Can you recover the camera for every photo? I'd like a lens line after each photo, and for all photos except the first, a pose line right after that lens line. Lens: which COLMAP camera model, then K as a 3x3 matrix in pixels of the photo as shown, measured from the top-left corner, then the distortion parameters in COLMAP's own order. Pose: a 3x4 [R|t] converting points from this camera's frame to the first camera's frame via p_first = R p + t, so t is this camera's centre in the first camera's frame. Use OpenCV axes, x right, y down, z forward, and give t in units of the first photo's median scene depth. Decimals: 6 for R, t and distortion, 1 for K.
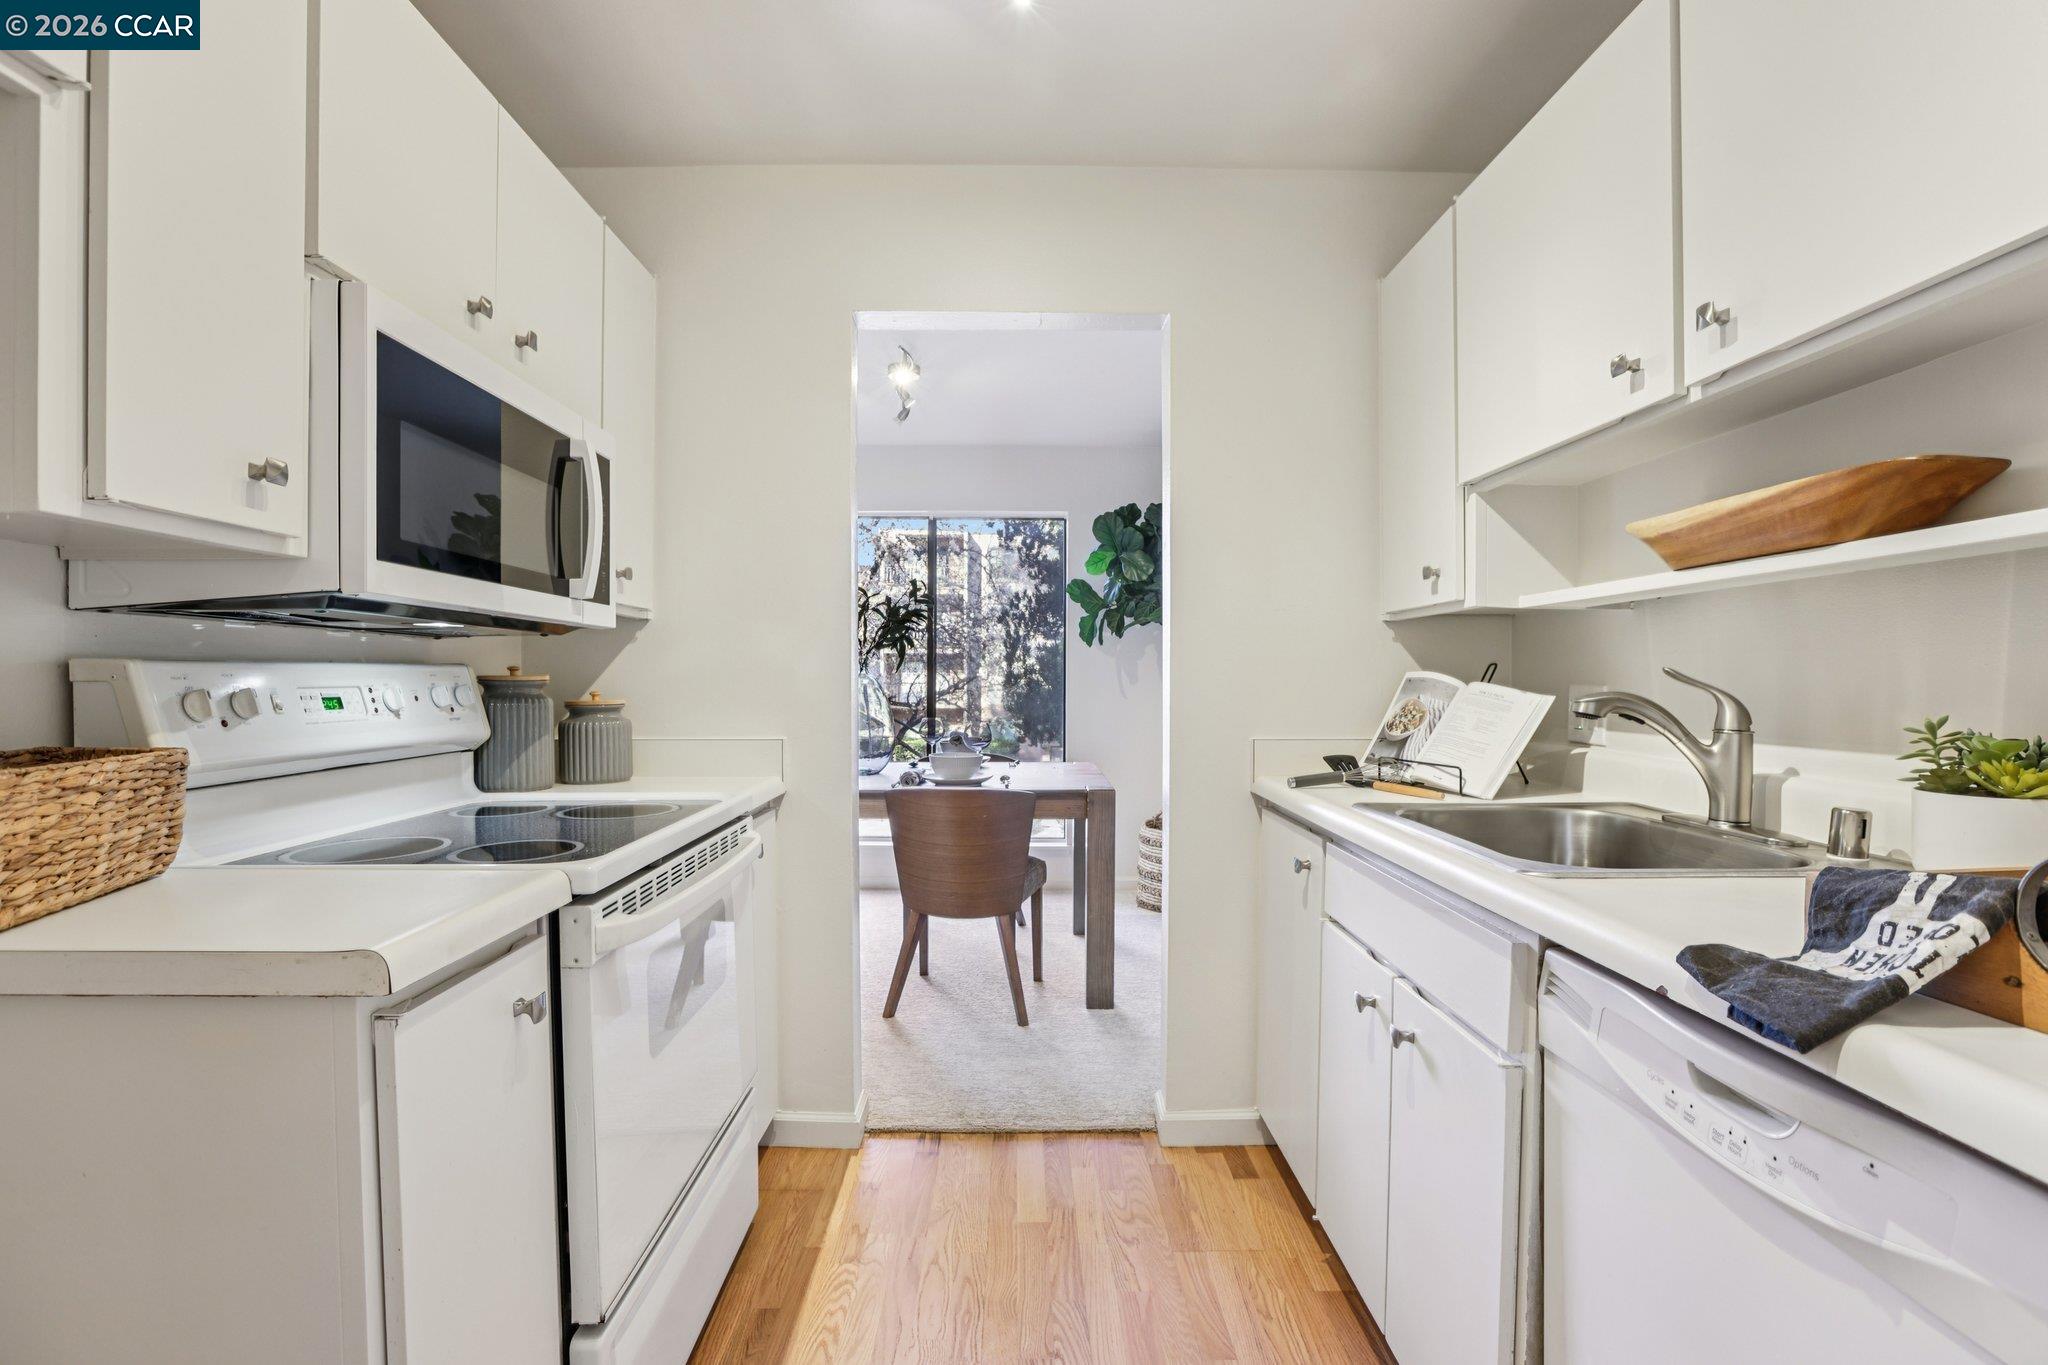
lens RADIAL K [[912.9, 0, 1017.7], [0, 912.9, 679.3], [0, 0, 1]] dist [-0.052092, 0.019564]
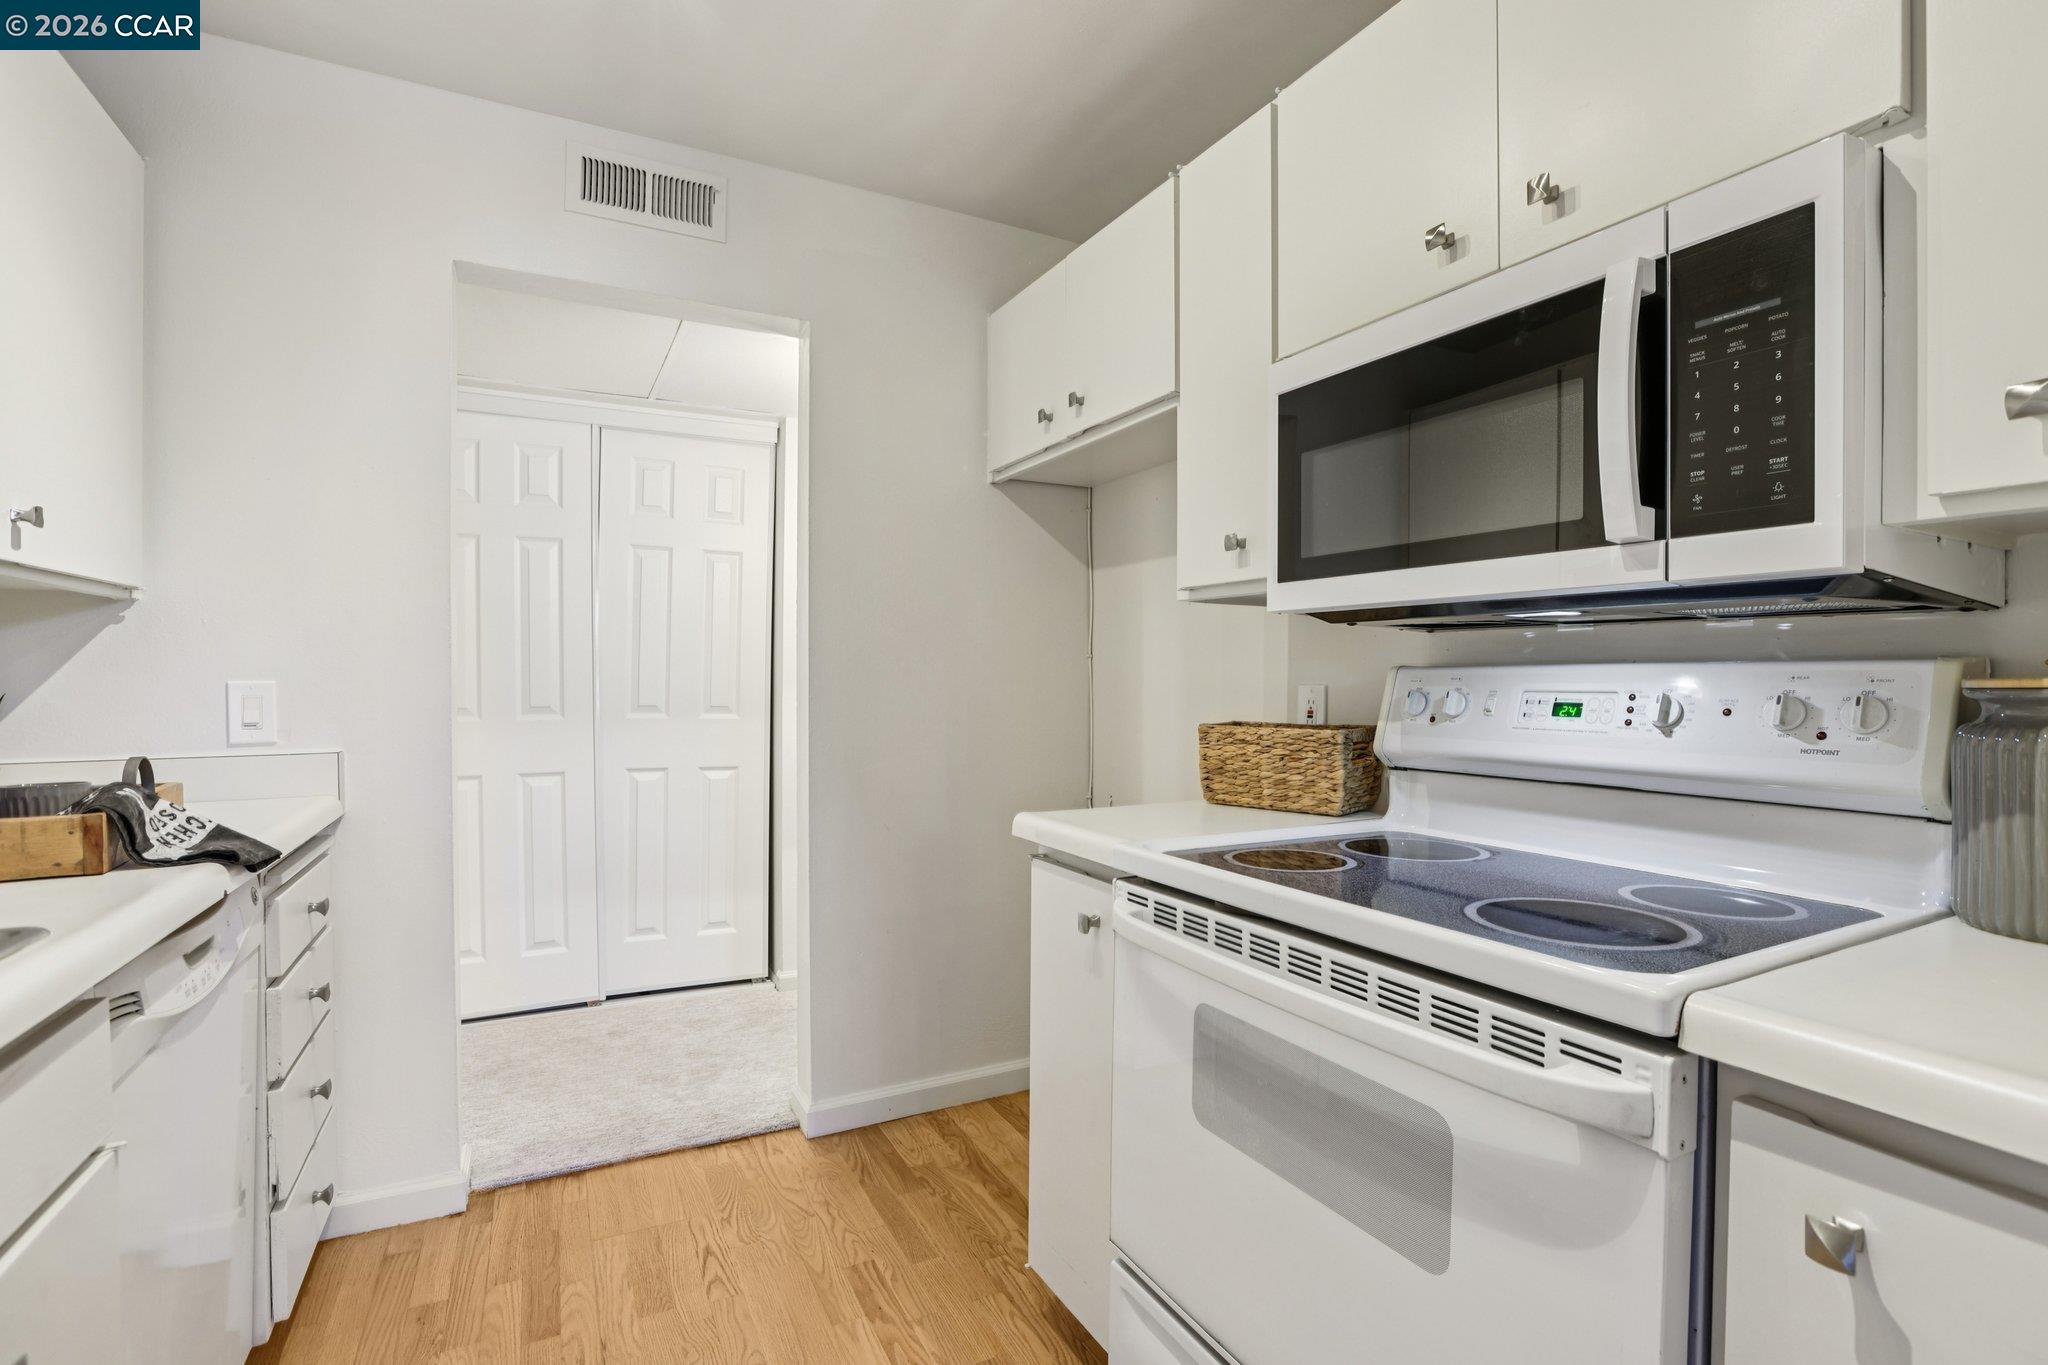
lens RADIAL K [[912.9, 0, 1017.7], [0, 912.9, 679.3], [0, 0, 1]] dist [-0.052092, 0.019564]
pose [[-0.890814, 0.005881, -0.454330, 0.095318], [0.000217, 0.999922, 0.012517, -0.012216], [0.454368, 0.011052, -0.890745, 1.215365]]
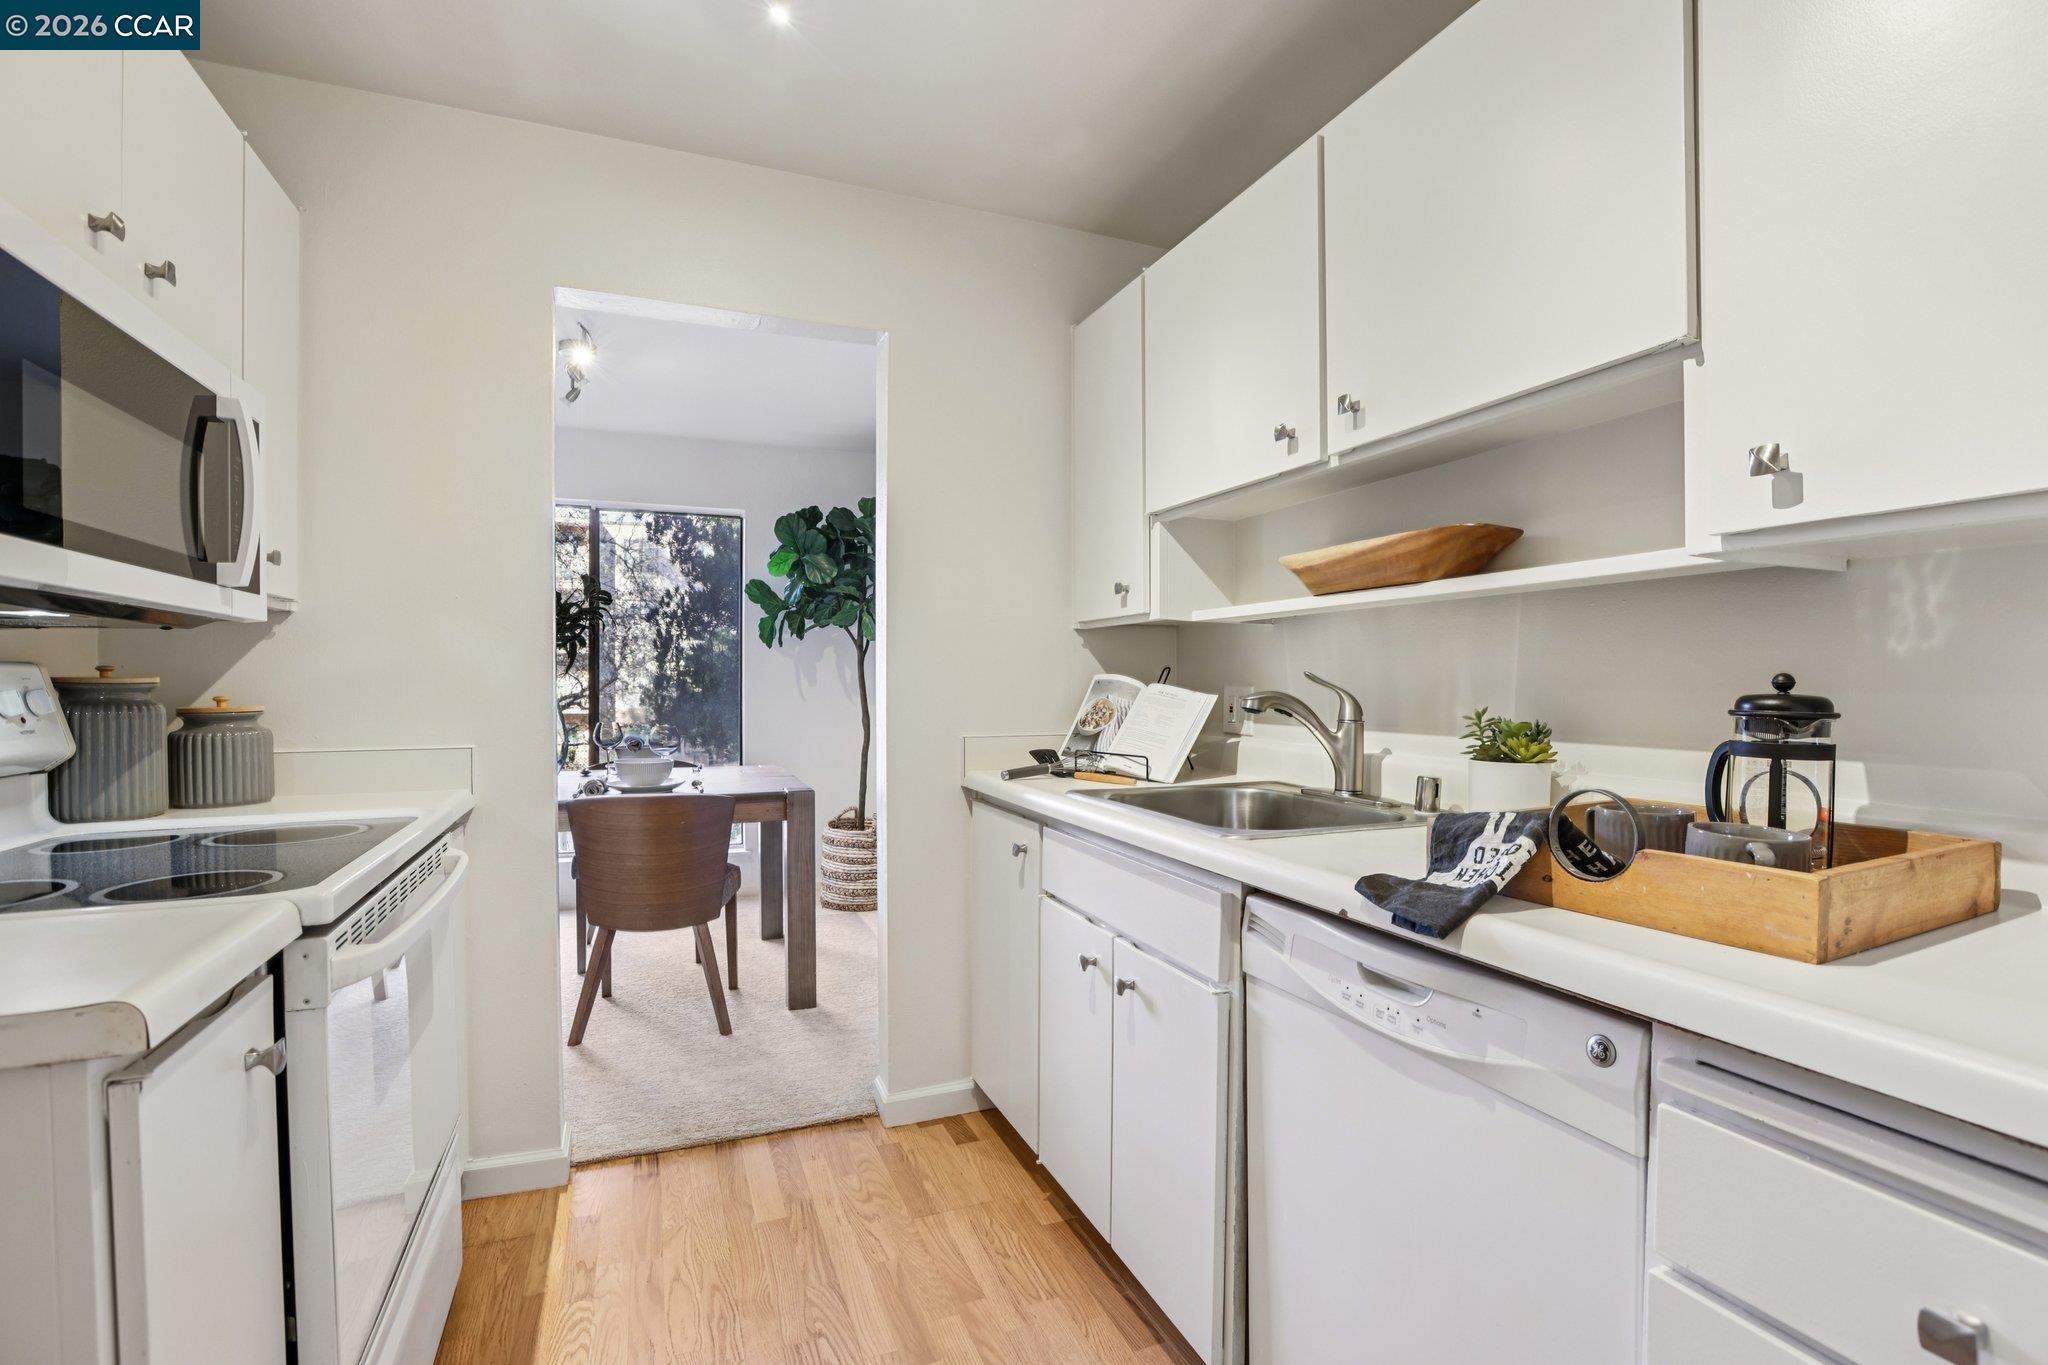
lens RADIAL K [[912.9, 0, 1017.7], [0, 912.9, 679.3], [0, 0, 1]] dist [-0.052092, 0.019564]
pose [[0.930724, 0.000194, 0.365723, -0.094822], [0.000649, 0.999997, -0.002183, -0.000148], [-0.365722, 0.002269, 0.930721, -0.037938]]
